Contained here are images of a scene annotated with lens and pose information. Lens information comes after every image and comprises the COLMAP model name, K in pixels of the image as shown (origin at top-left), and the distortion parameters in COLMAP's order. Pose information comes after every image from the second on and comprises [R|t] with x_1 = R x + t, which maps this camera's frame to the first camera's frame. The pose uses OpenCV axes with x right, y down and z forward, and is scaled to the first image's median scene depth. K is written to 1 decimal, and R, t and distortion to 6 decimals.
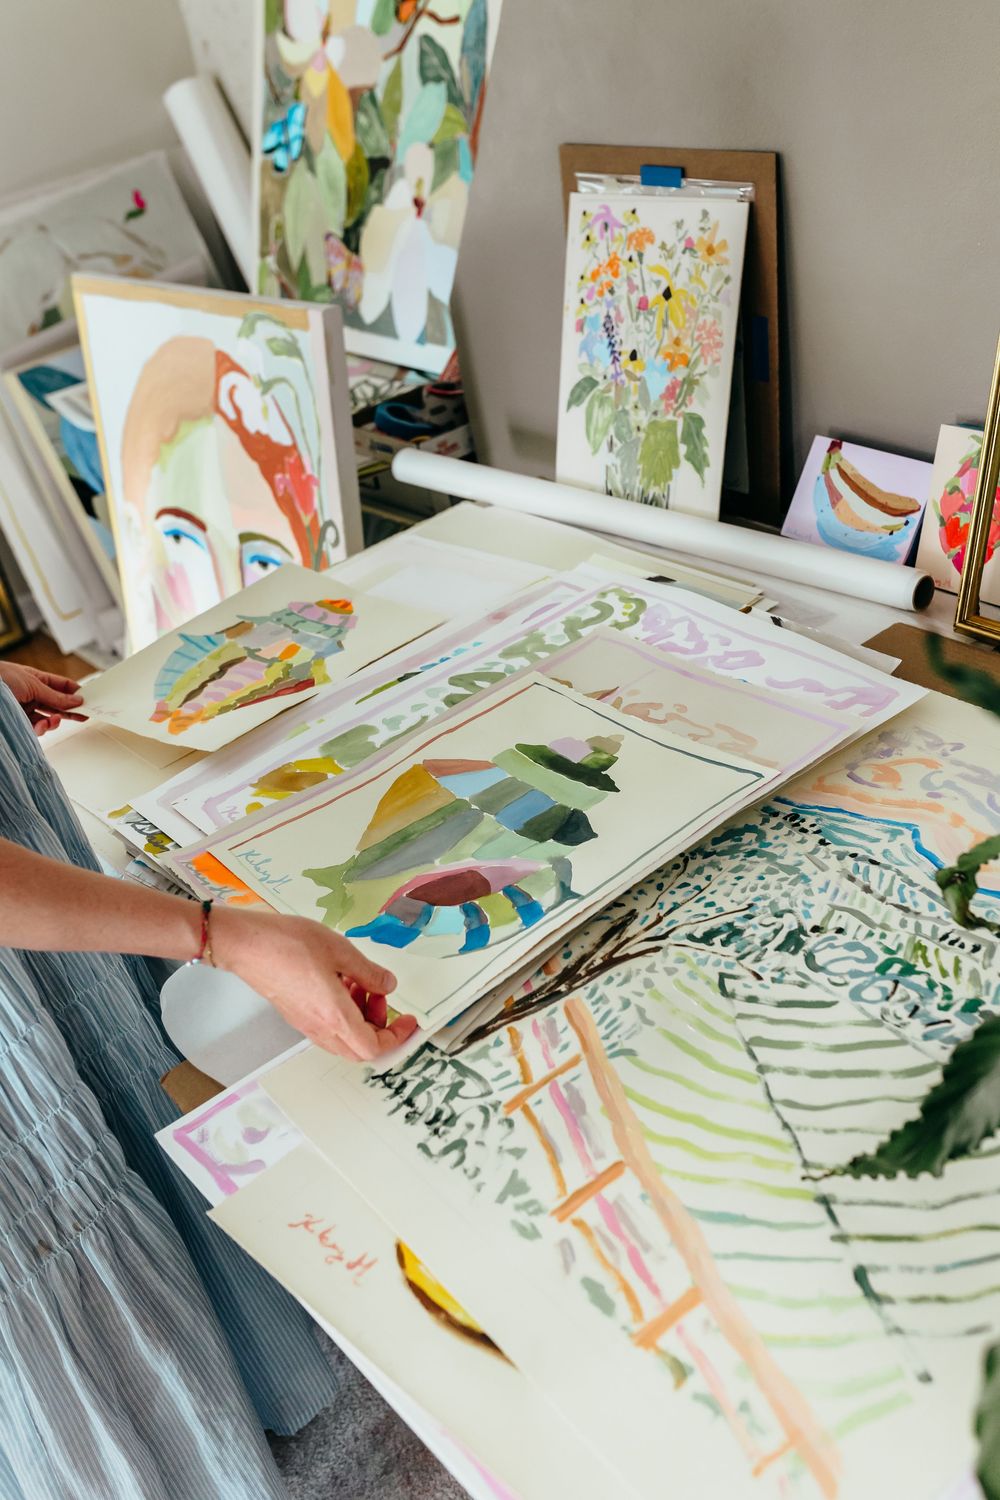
lens RADIAL K [[1316.0, 0, 527.5], [0, 1316.0, 767.2], [0, 0, 1]] dist [-0.012656, -0.009439]
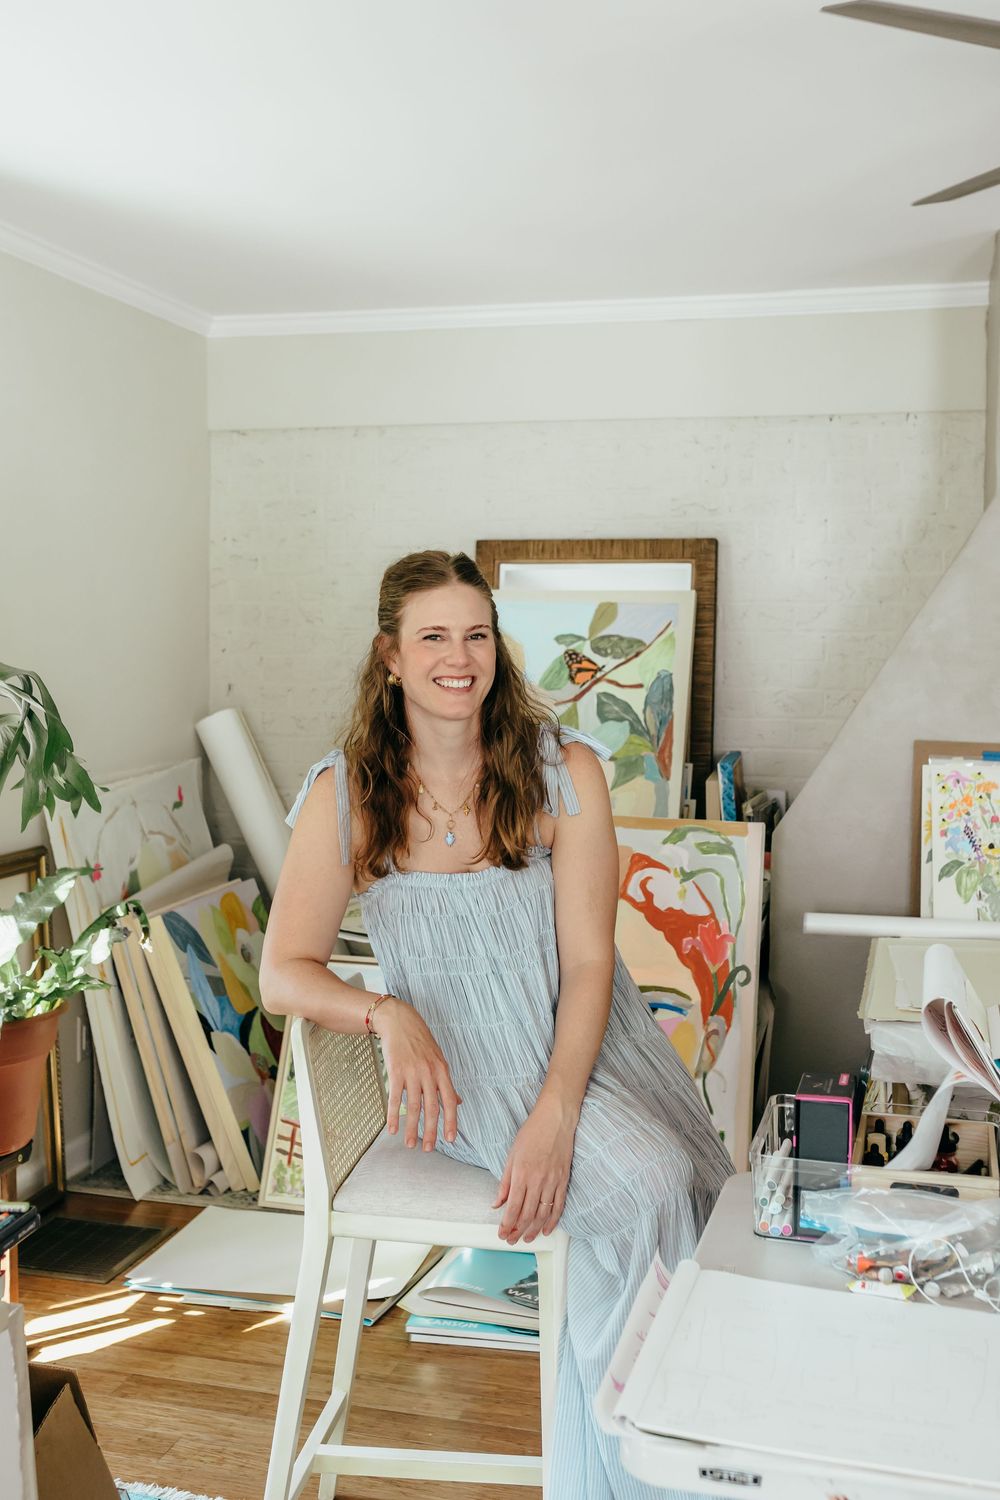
lens RADIAL K [[1448.2, 0, 522.1], [0, 1448.2, 752.4], [0, 0, 1]] dist [-0.008083, 0.041355]
pose [[0.828197, 0.122501, 0.546885, -1.464176], [0.188347, 0.858223, -0.477470, 0.376522], [-0.527840, 0.498444, 0.687705, -0.073602]]
